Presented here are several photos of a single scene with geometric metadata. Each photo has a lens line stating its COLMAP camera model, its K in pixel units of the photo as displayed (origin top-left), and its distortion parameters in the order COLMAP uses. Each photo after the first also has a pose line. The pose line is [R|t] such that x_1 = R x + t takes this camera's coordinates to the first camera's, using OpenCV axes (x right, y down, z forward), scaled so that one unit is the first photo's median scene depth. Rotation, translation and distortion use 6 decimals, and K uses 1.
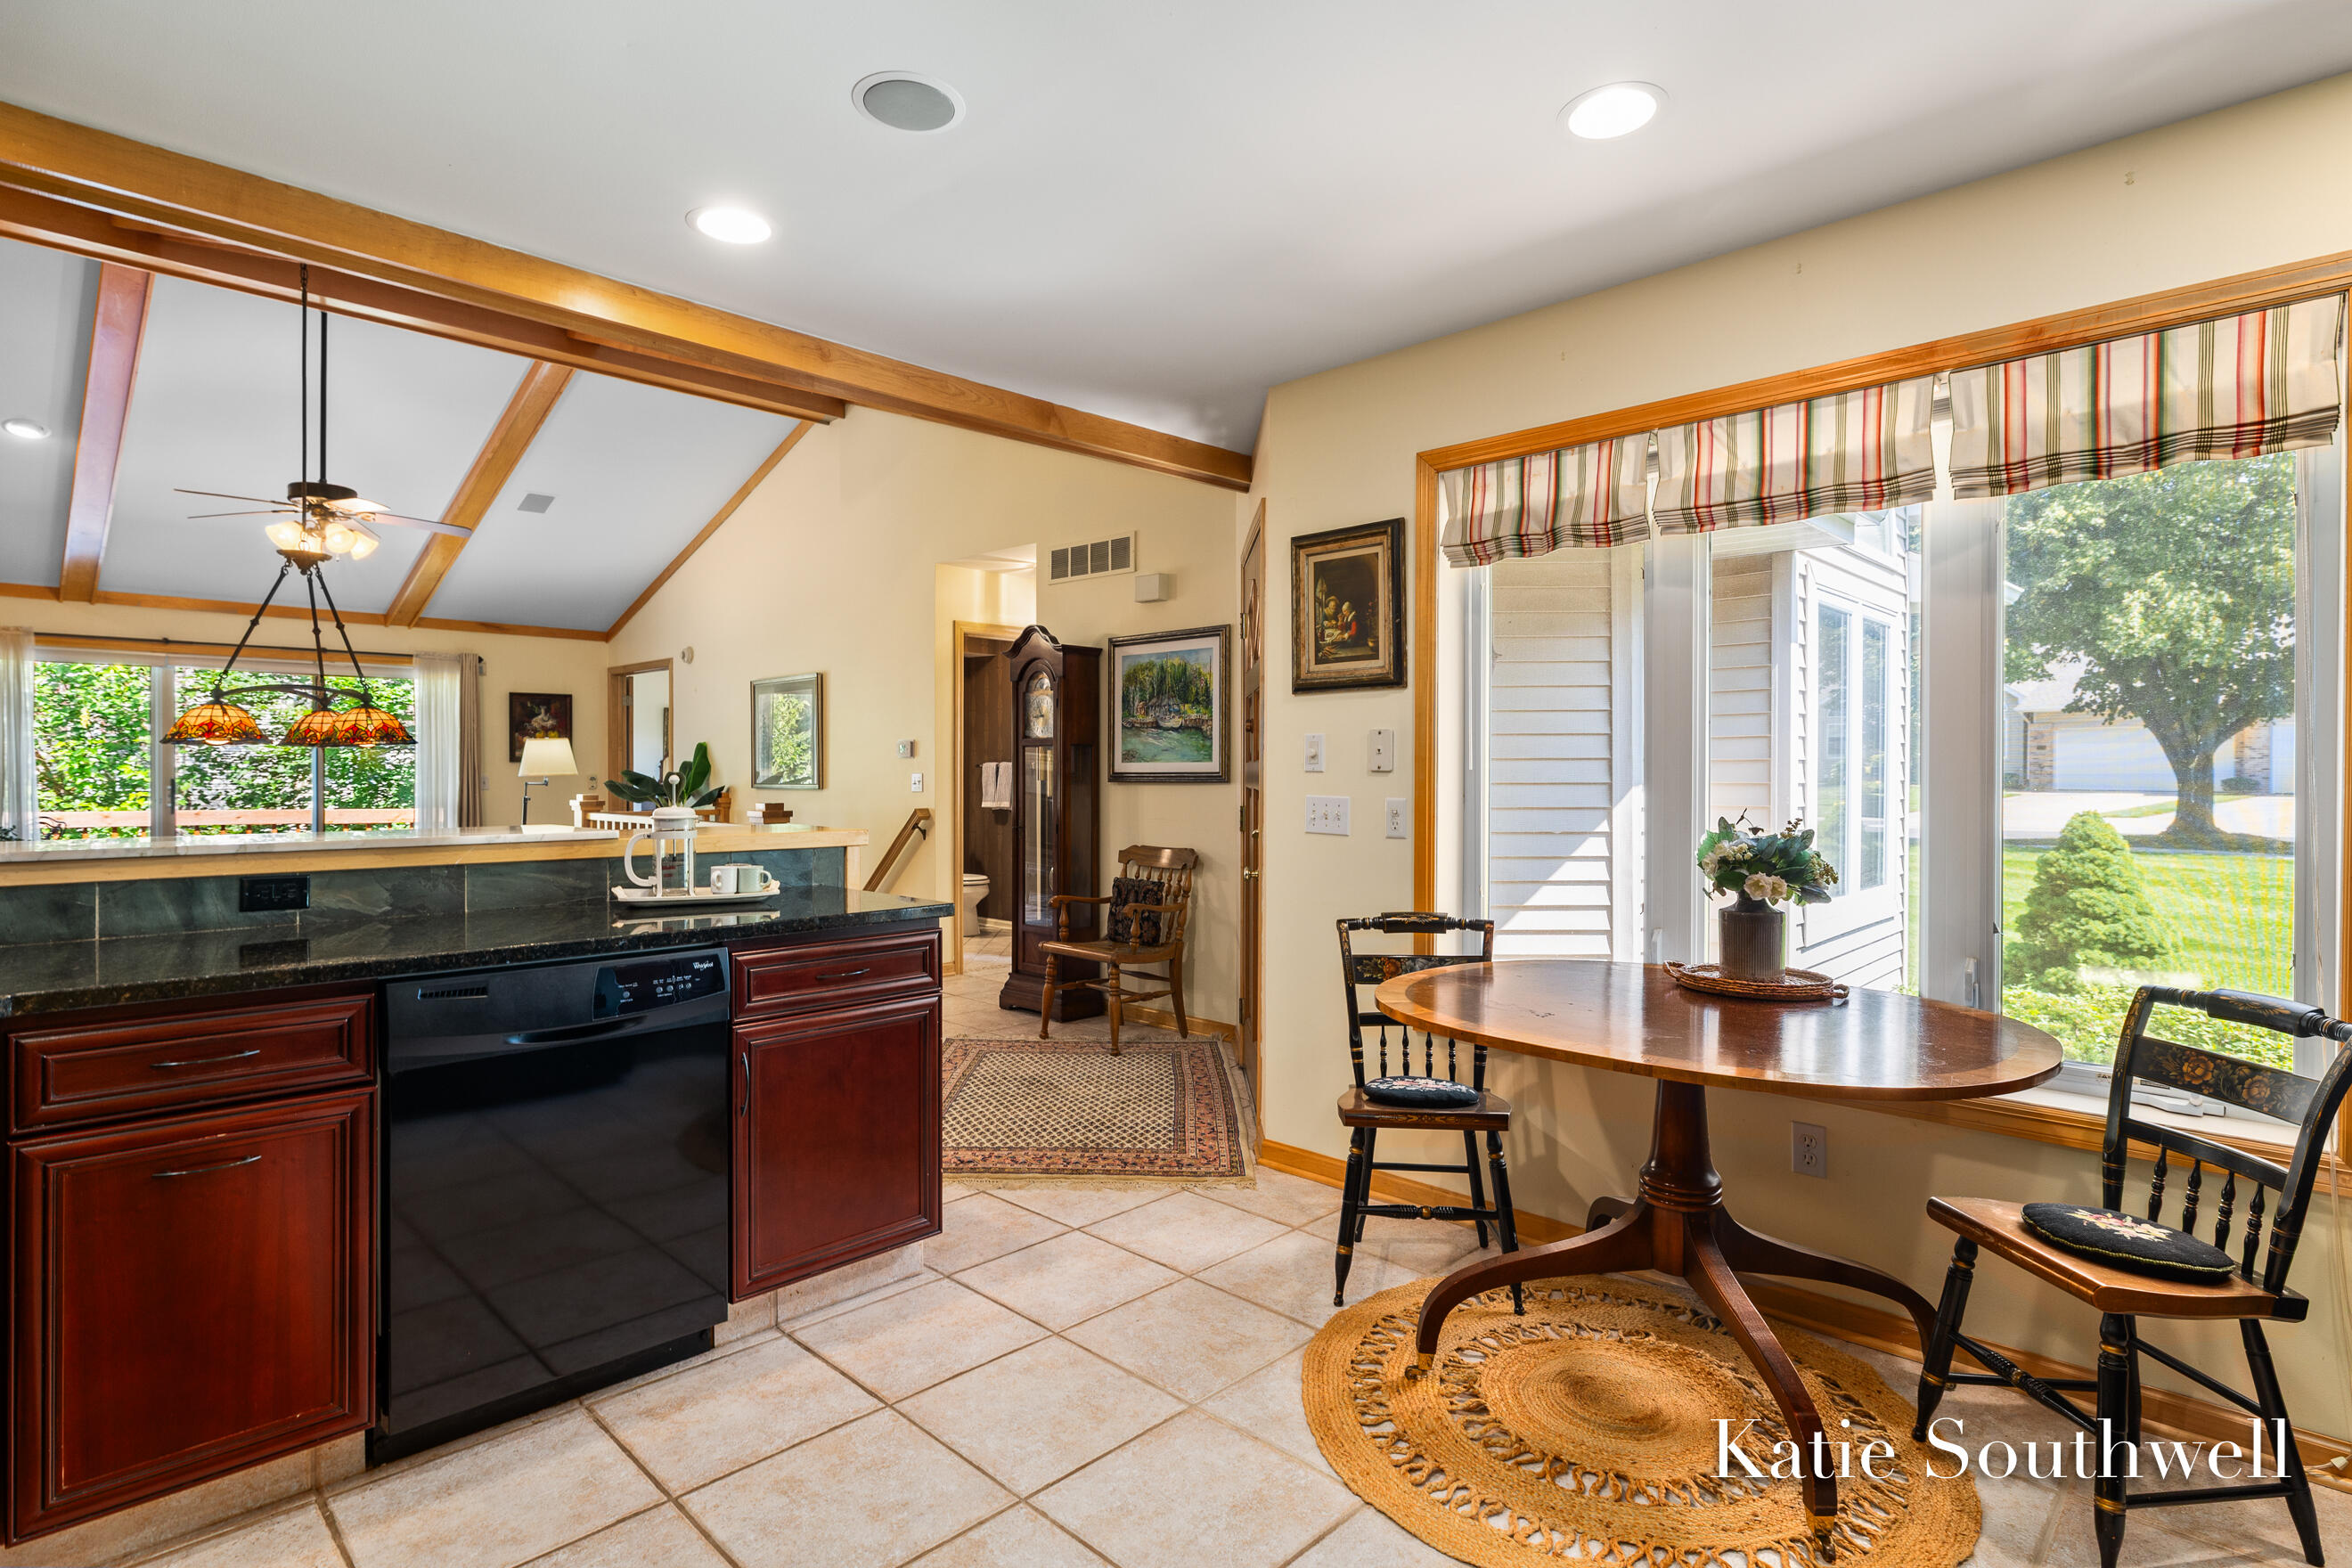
lens RADIAL K [[1182.3, 0, 1177.6], [0, 1182.3, 771.1], [0, 0, 1]] dist [-0.005372, 0.001579]
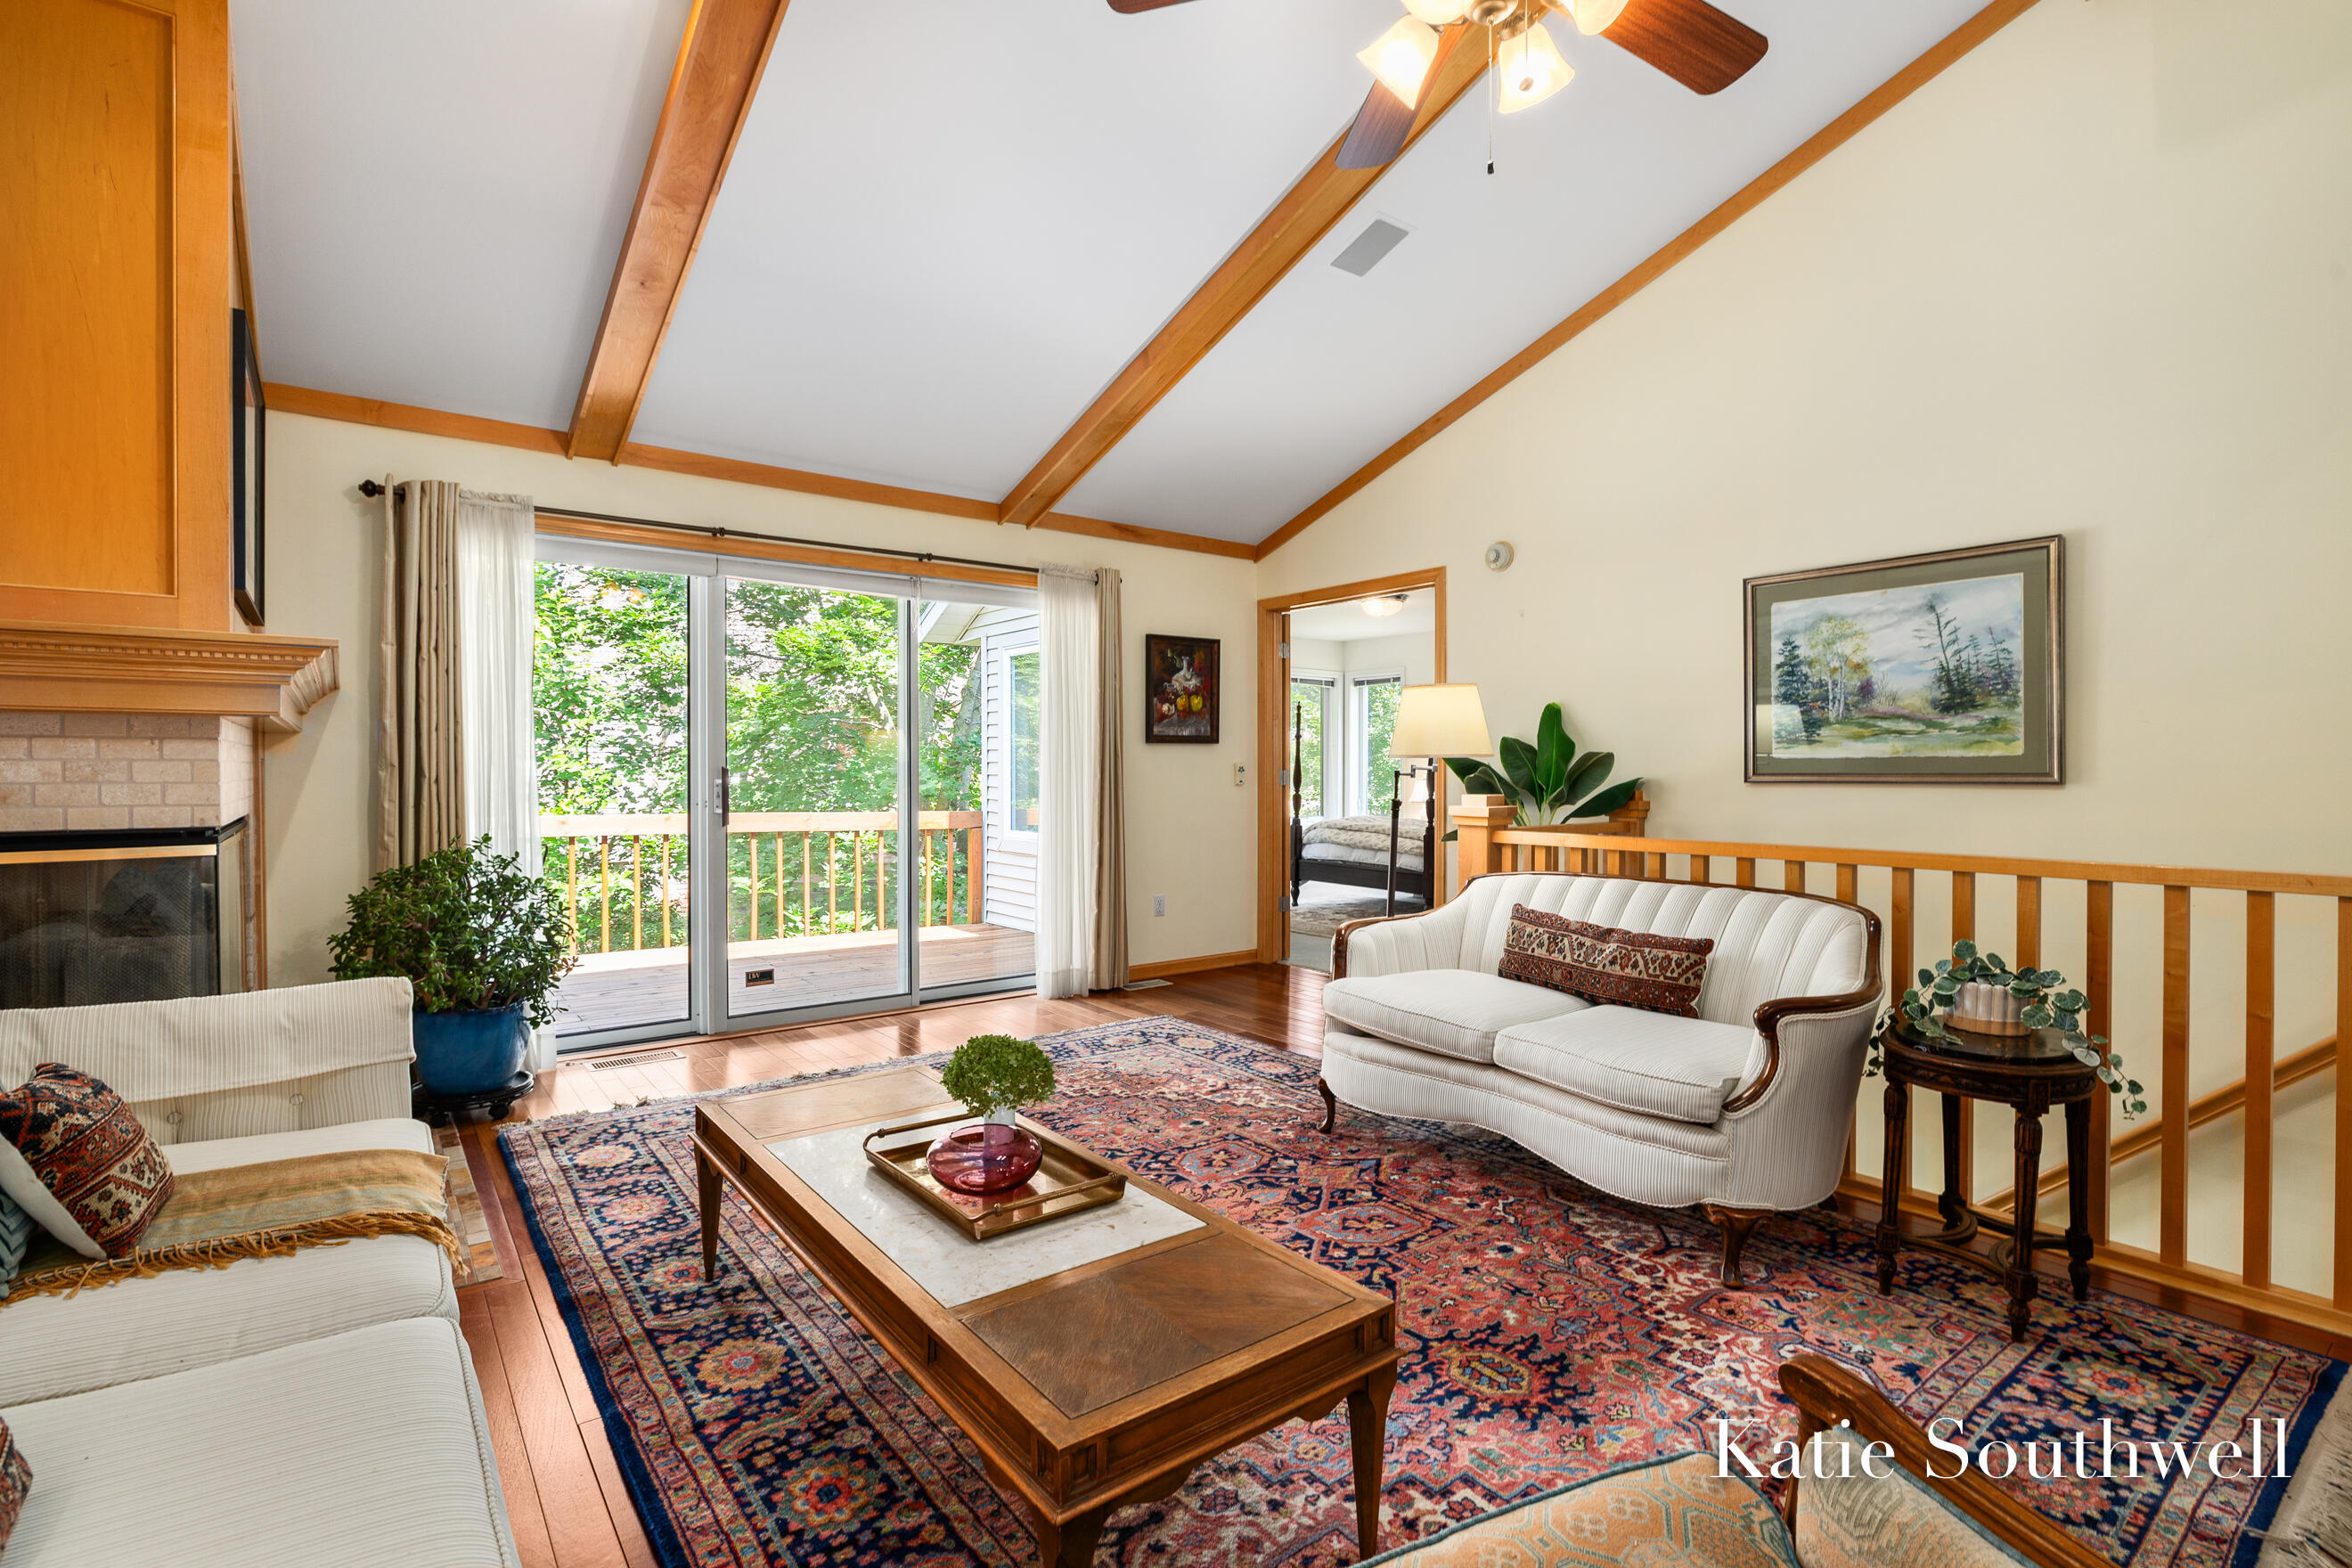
lens RADIAL K [[1094.0, 0, 1165.8], [0, 1094.0, 770.6], [0, 0, 1]] dist [-0.007893, 0.000934]
pose [[0.988629, -0.001495, -0.150368, -0.850065], [0.001444, 0.999999, -0.000448, 0.013357], [0.150368, 0.000226, 0.988630, 0.758495]]
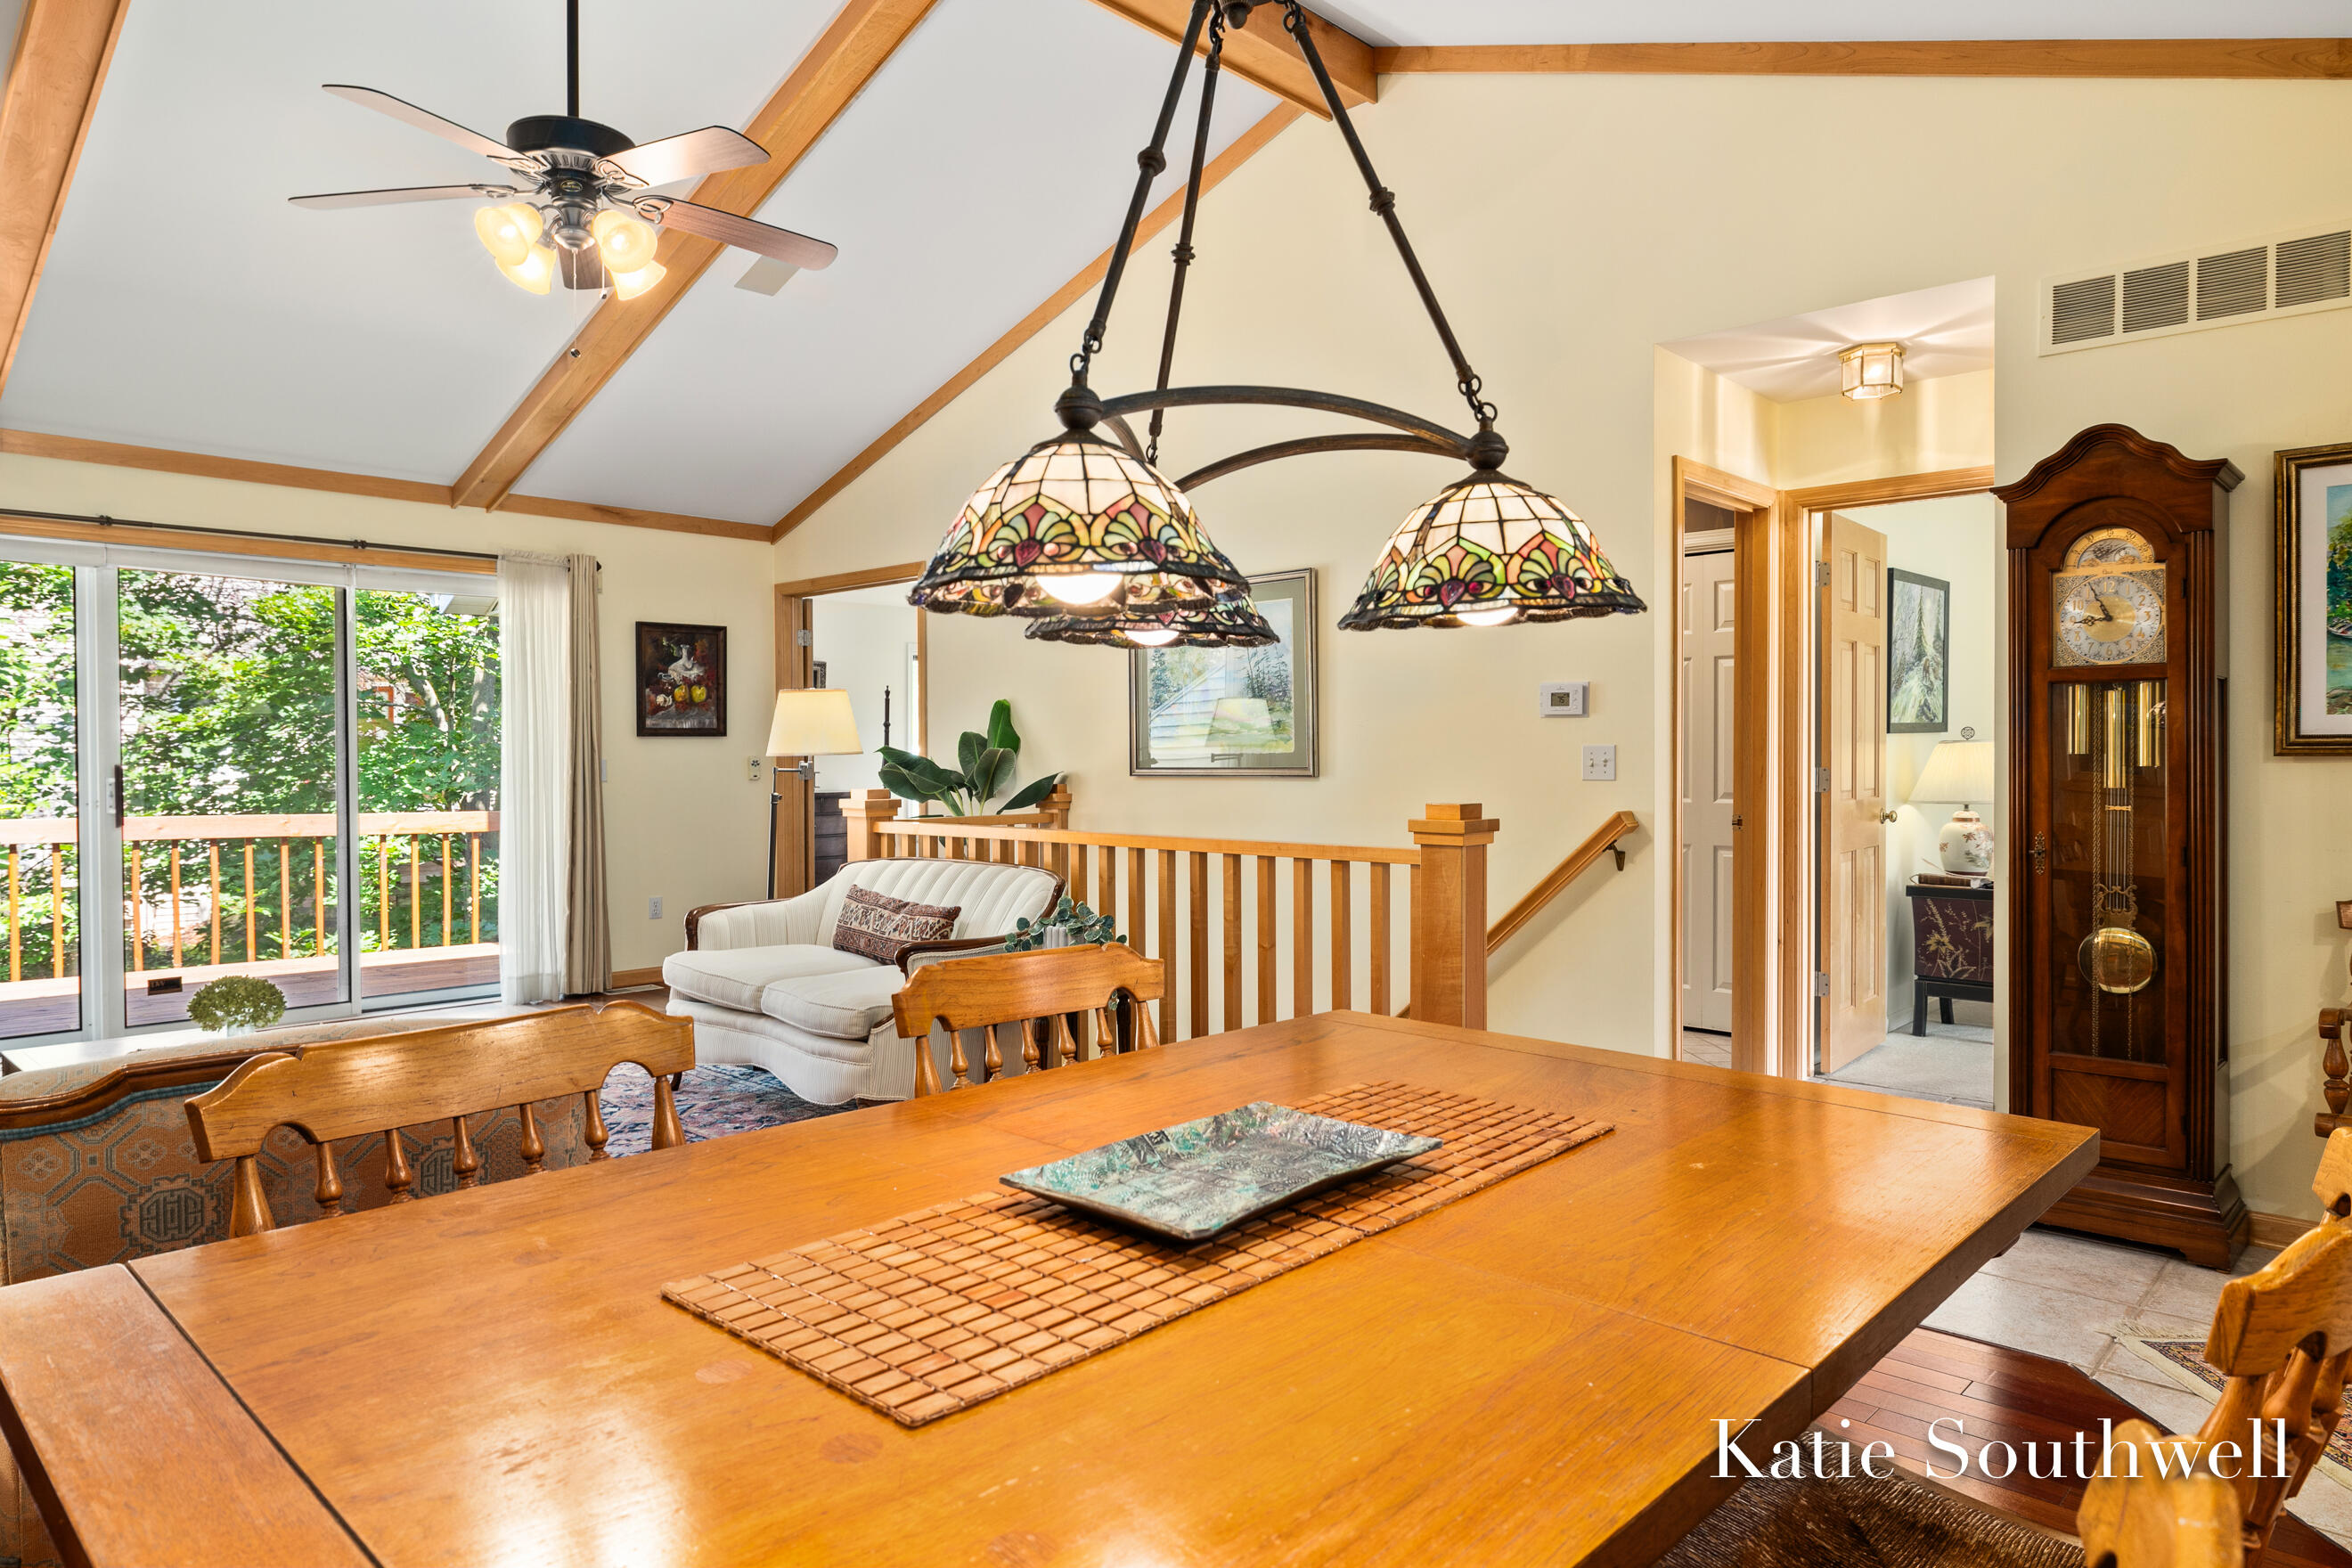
lens RADIAL K [[1446.7, 0, 1168.8], [0, 1446.7, 766.8], [0, 0, 1]] dist [0.004169, -0.002708]
pose [[0.999939, -0.005250, 0.009728, -0.547329], [0.005190, 0.999968, 0.006154, 0.008225], [-0.009760, -0.006103, 0.999934, 0.463120]]
